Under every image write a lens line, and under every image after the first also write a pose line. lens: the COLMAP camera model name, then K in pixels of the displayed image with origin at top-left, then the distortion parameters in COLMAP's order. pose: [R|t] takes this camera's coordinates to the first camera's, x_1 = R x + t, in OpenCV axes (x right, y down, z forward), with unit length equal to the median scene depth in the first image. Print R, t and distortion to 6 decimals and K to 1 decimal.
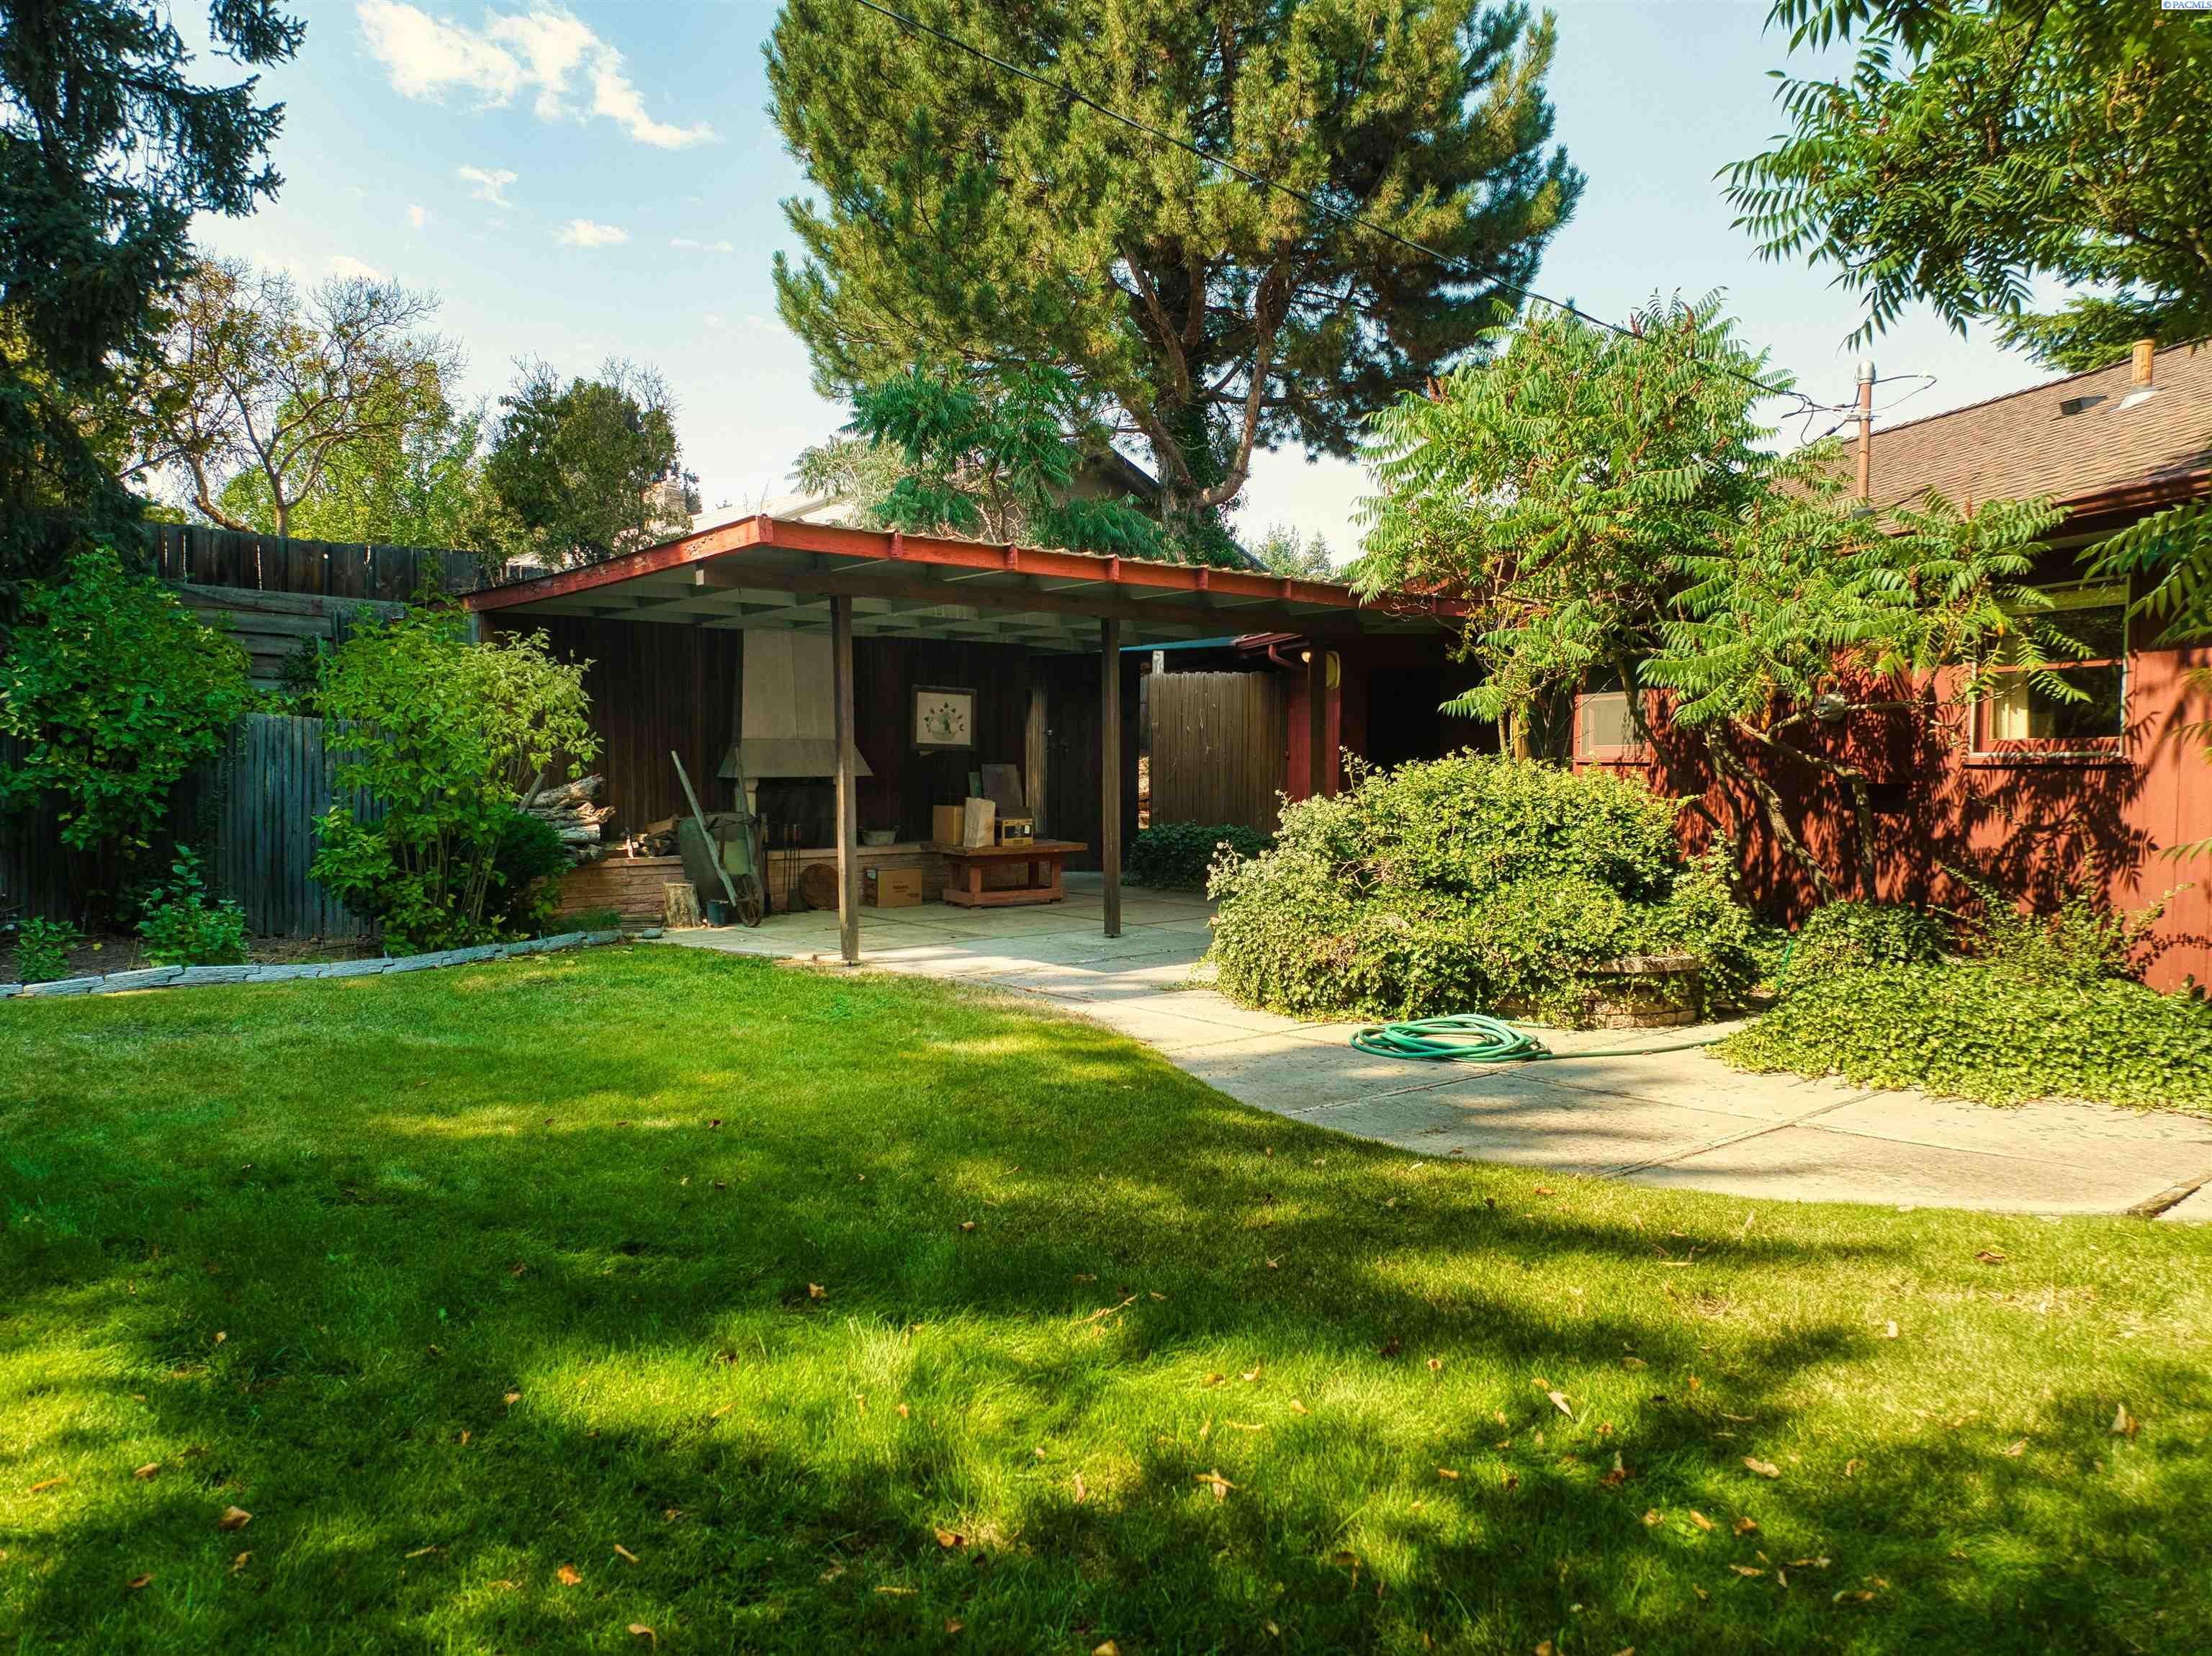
lens RADIAL K [[1555.5, 0, 1113.2], [0, 1555.5, 831.7], [0, 0, 1]] dist [-0.001073, -0.040997]
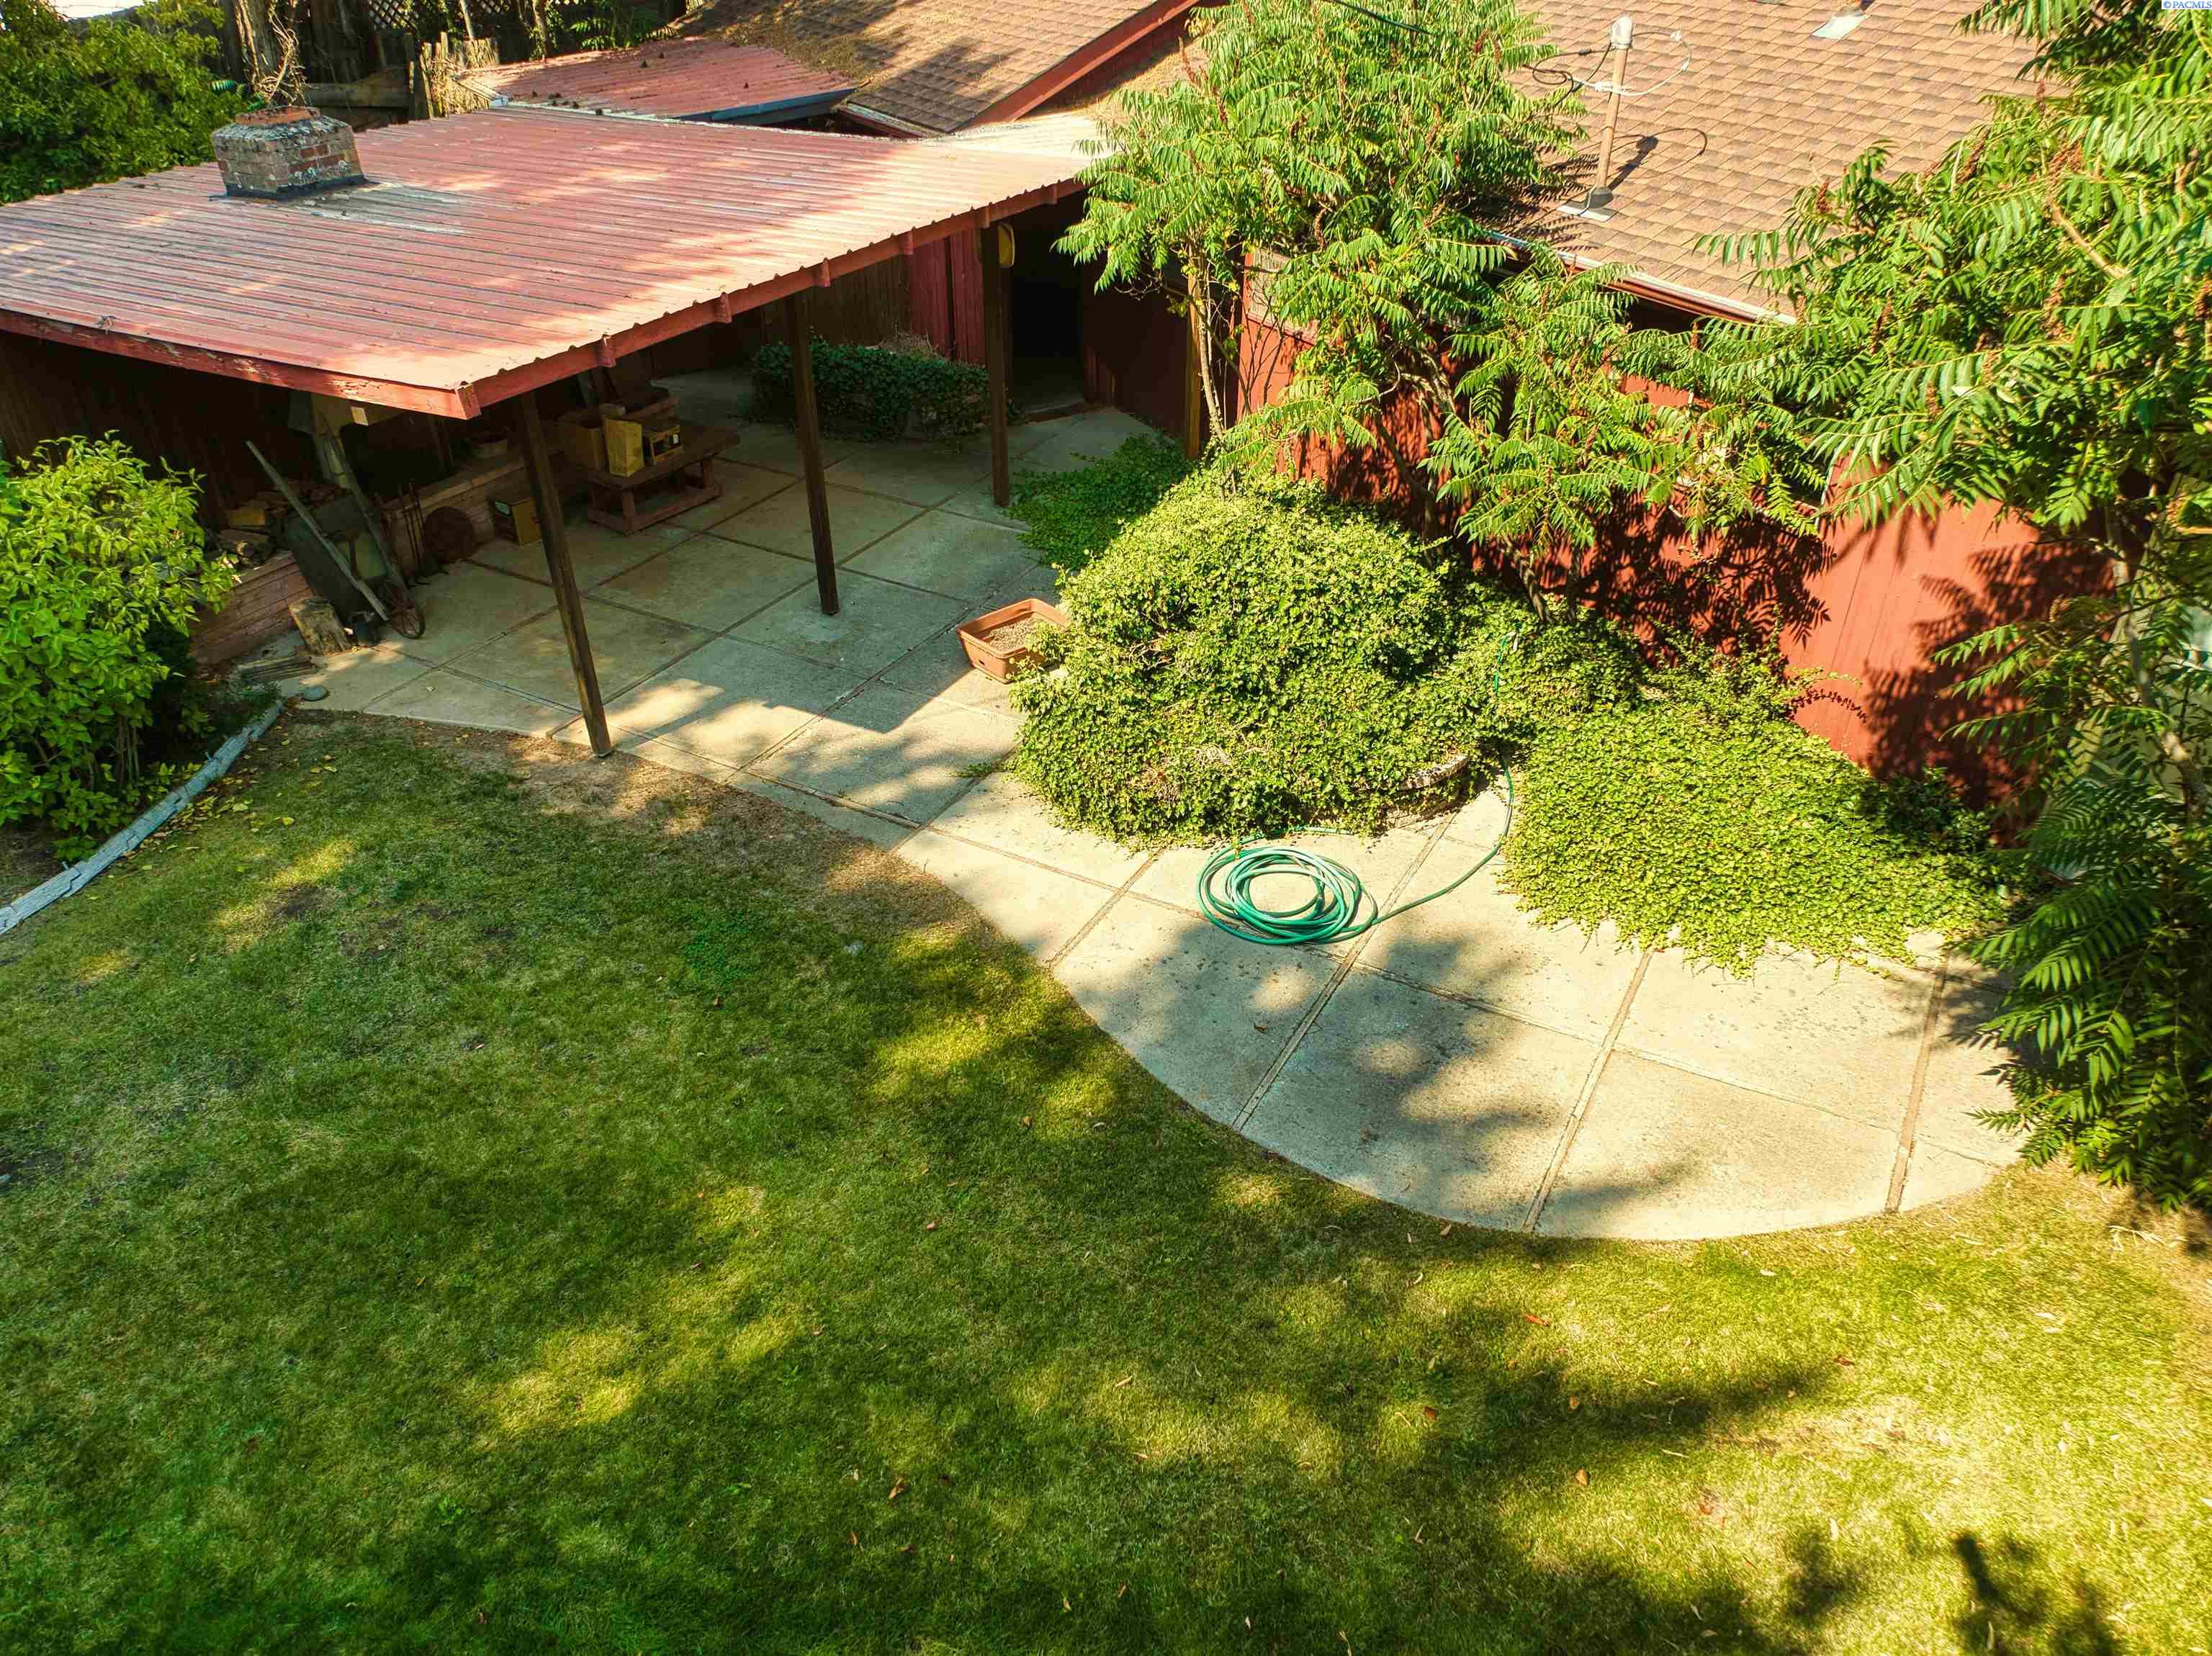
lens RADIAL K [[1555.5, 0, 1113.2], [0, 1555.5, 831.7], [0, 0, 1]] dist [-0.001073, -0.040997]
pose [[0.940377, -0.188630, 0.283037, -0.166916], [0.017323, 0.857614, 0.514002, -0.383653], [-0.339693, -0.478453, 0.809748, 0.120861]]
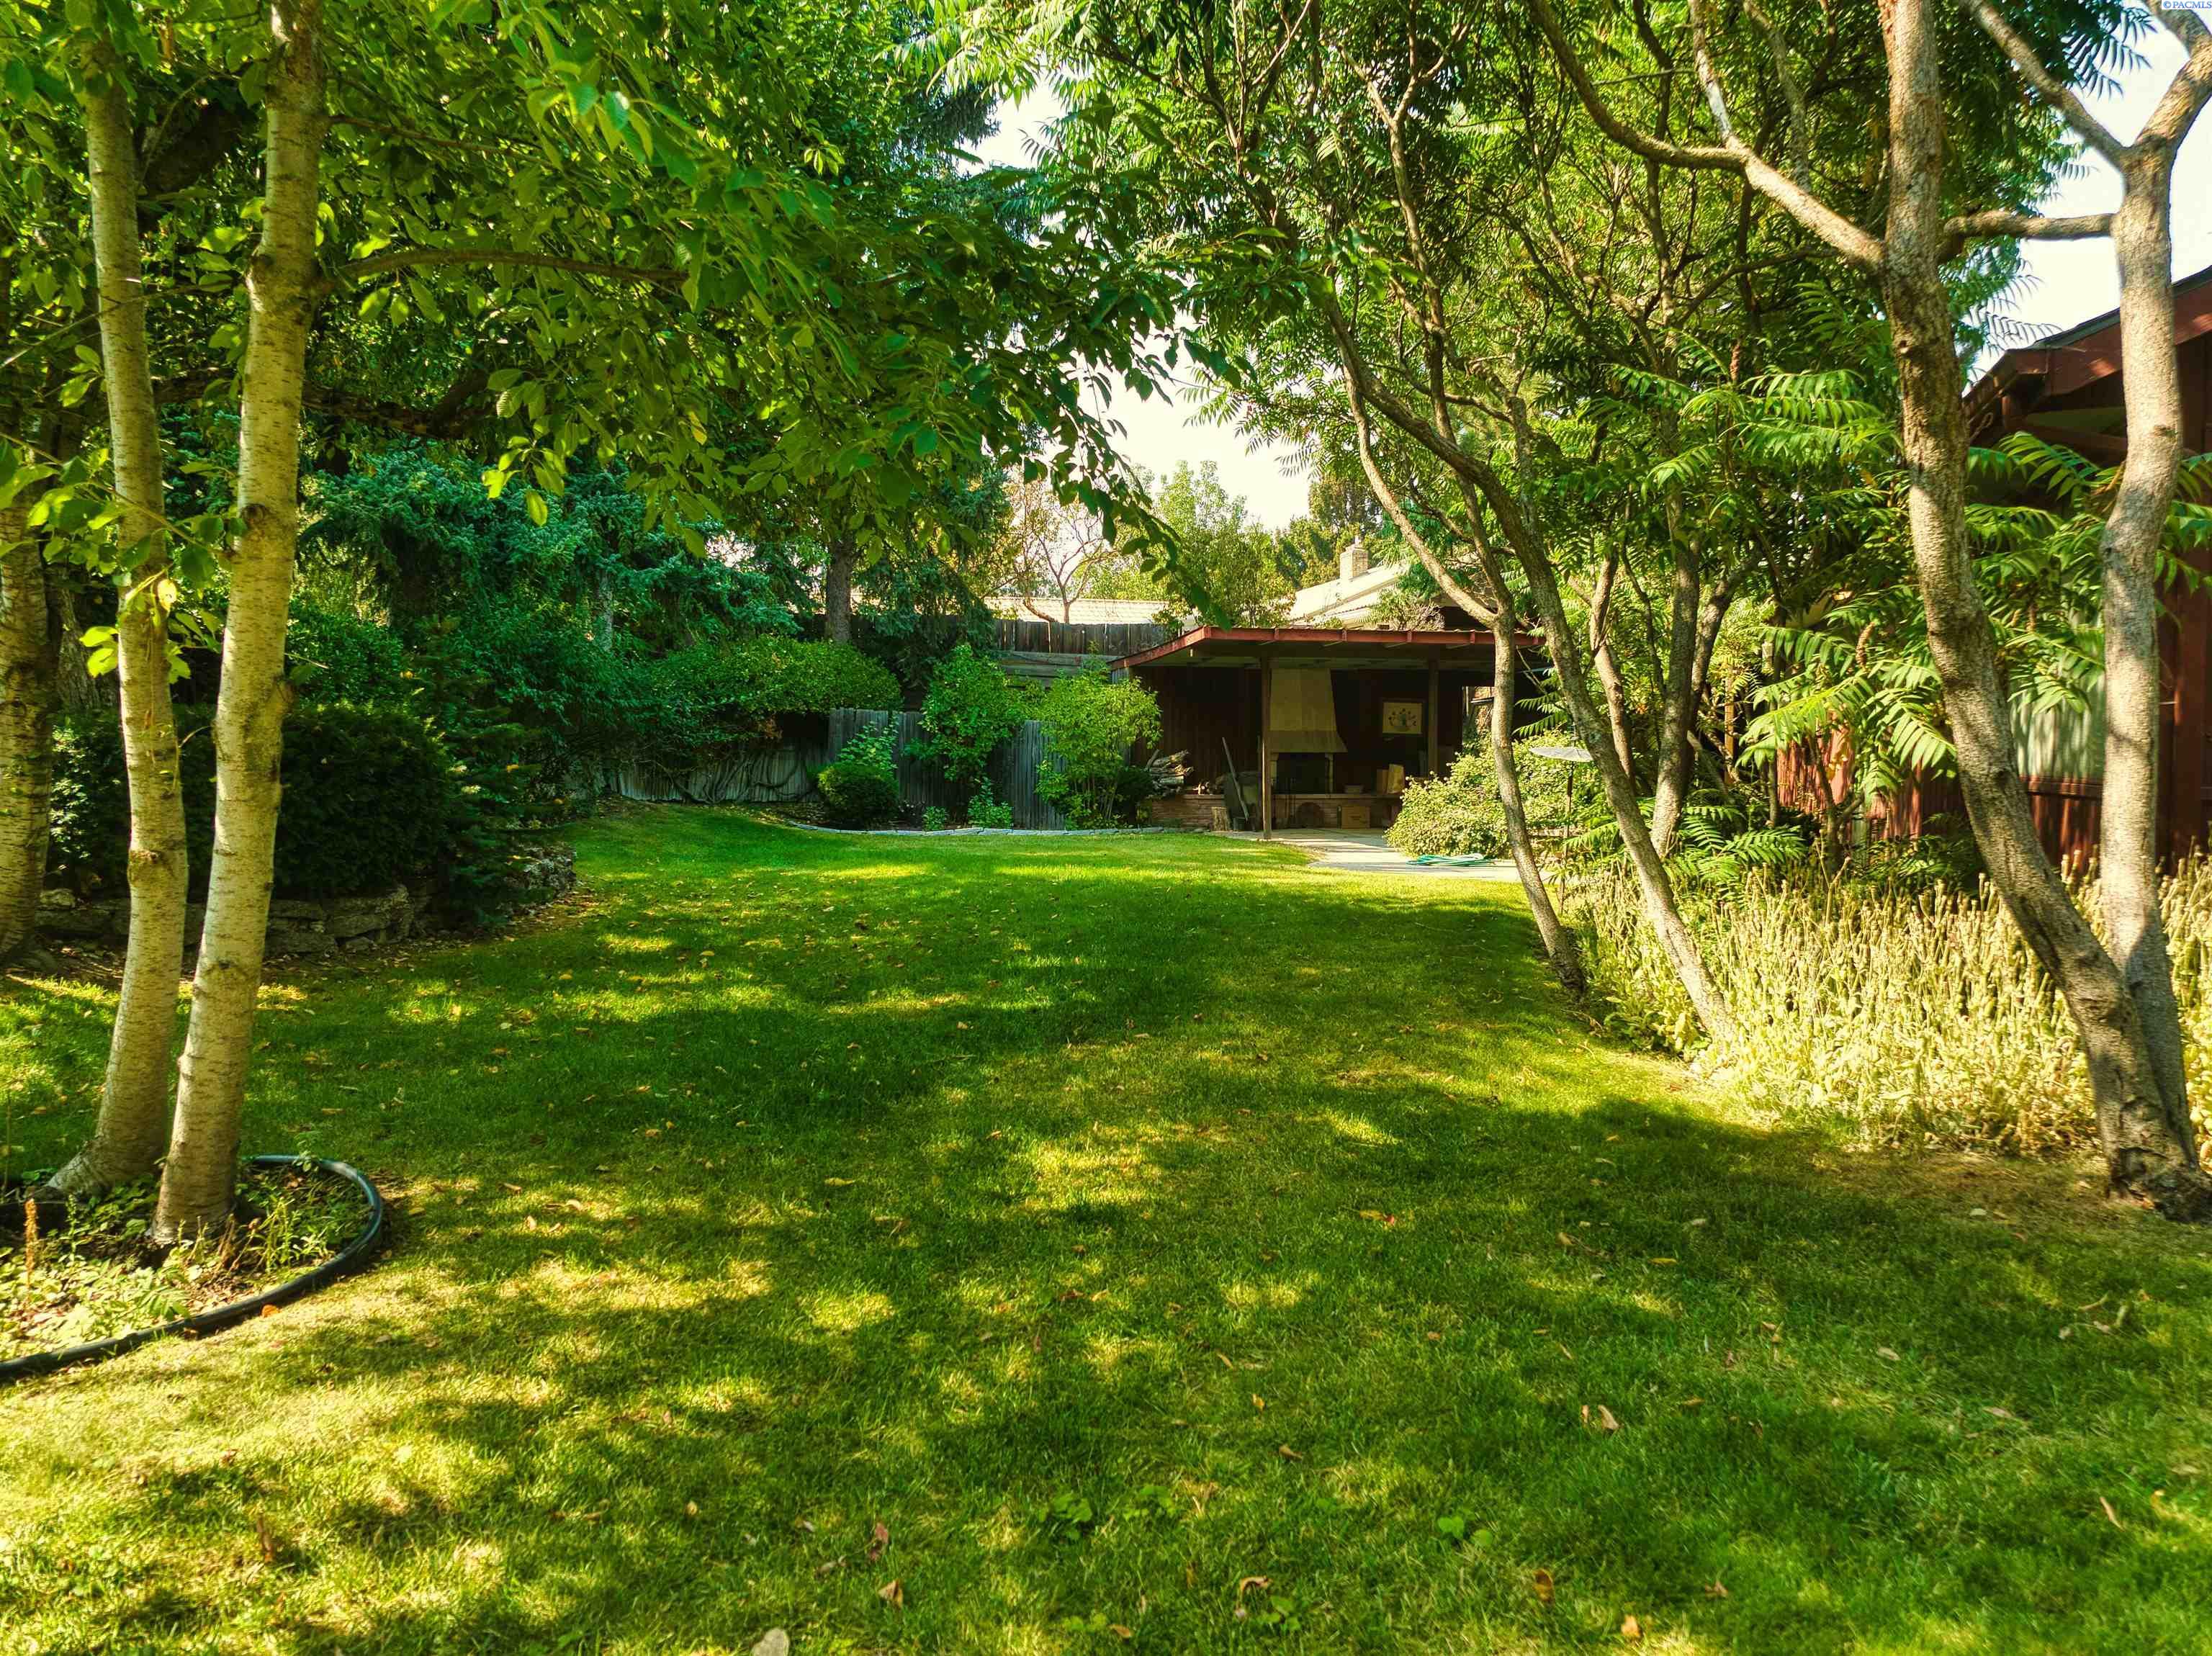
lens RADIAL K [[1555.5, 0, 1113.2], [0, 1555.5, 831.7], [0, 0, 1]] dist [-0.001073, -0.040997]
pose [[0.866121, 0.021363, -0.499378, 0.713061], [-0.023187, 0.999728, 0.002551, 0.078945], [0.499297, 0.009370, 0.866380, -0.903058]]
